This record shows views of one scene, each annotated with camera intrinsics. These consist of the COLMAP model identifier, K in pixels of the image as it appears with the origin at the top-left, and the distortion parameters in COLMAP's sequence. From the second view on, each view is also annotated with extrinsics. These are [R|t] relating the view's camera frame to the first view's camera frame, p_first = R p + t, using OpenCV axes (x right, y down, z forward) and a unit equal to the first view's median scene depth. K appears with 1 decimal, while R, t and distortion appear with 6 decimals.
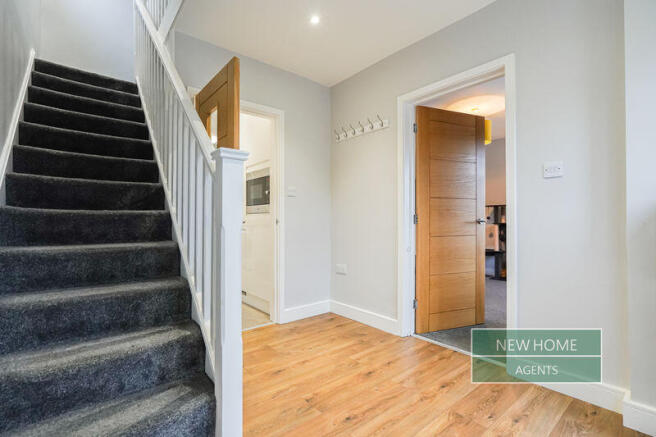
lens RADIAL K [[313.2, 0, 326.6], [0, 313.2, 218.3], [0, 0, 1]] dist [-0.003986, 0.002150]
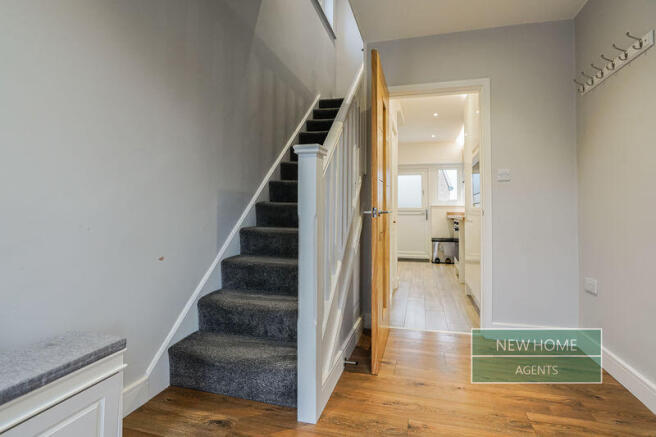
lens RADIAL K [[313.2, 0, 329.9], [0, 313.2, 204.6], [0, 0, 1]] dist [-0.003986, 0.002150]
pose [[0.585465, -0.014575, -0.810566, 0.506329], [0.000594, 0.999846, -0.017550, 0.004861], [0.810697, 0.009793, 0.585384, 0.339109]]
